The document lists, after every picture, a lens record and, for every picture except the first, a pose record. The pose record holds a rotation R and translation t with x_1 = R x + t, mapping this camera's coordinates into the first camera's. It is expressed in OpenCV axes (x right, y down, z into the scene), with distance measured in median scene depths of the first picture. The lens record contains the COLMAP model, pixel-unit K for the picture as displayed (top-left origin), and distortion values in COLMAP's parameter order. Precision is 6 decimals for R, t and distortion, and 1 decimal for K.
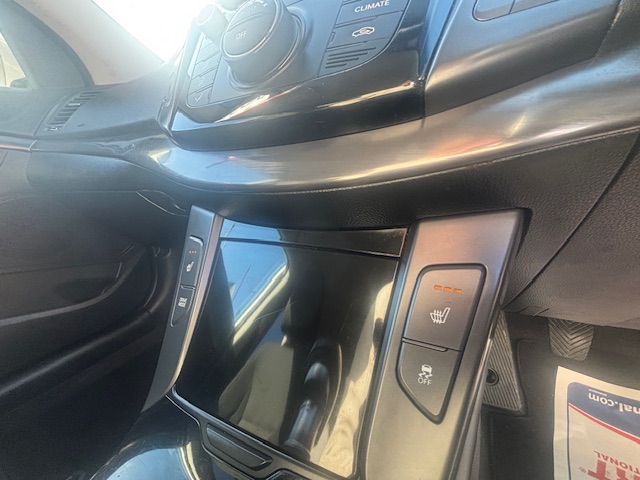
lens RADIAL K [[253.3, 0, 316.8], [0, 253.3, 235.8], [0, 0, 1]] dist [-0.000239, 0.001130]
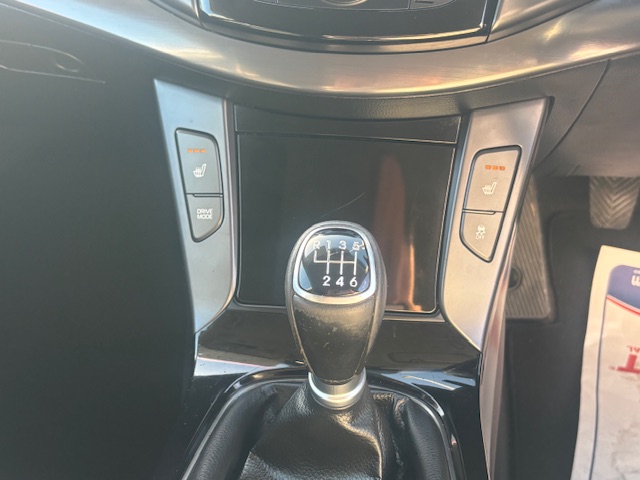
lens RADIAL K [[860.4, 0, 320.2], [0, 860.4, 240.5], [0, 0, 1]] dist [0.016862, 0.000000]
pose [[0.923841, -0.149489, 0.352379, -0.575647], [0.033408, 0.948563, 0.314822, -0.256832], [-0.381316, -0.279073, 0.881315, -0.791347]]
